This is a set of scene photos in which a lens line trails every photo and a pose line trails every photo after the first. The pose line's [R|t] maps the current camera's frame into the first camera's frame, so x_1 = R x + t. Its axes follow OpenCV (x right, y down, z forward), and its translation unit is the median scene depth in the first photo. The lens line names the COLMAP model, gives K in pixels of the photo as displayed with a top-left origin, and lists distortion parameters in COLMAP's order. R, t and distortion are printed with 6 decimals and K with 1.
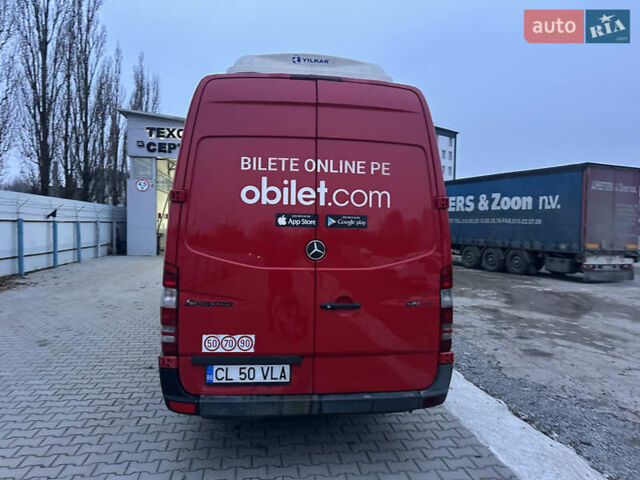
lens RADIAL K [[444.5, 0, 315.3], [0, 444.5, 235.2], [0, 0, 1]] dist [0.057426, -0.047267]
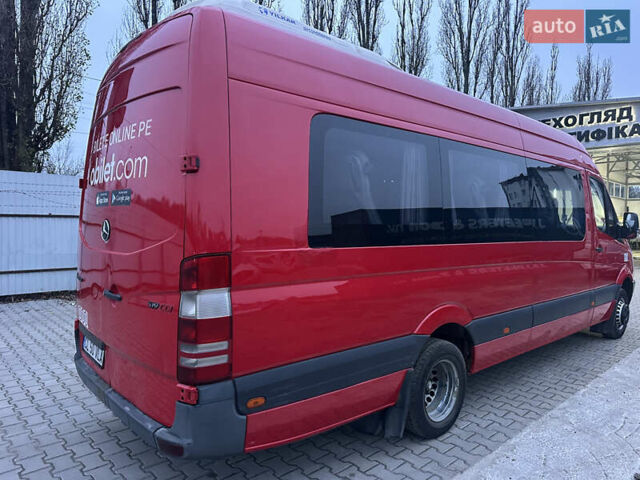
lens RADIAL K [[450.7, 0, 320.4], [0, 450.7, 239.2], [0, 0, 1]] dist [0.032744, -0.036224]
pose [[0.577884, 0.015895, -0.815964, 1.004635], [-0.020852, 0.999771, 0.004707, 0.037543], [0.815852, 0.014294, 0.578084, 0.810663]]
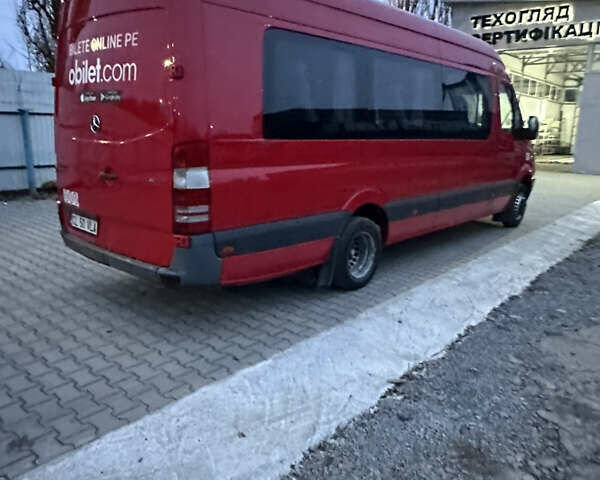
lens RADIAL K [[493.2, 0, 302.7], [0, 493.2, 242.5], [0, 0, 1]] dist [-0.001575, -0.006449]
pose [[0.665272, 0.169521, -0.727101, 1.290503], [-0.030637, 0.979260, 0.200279, 0.061021], [0.745972, -0.110964, 0.656667, 0.531280]]
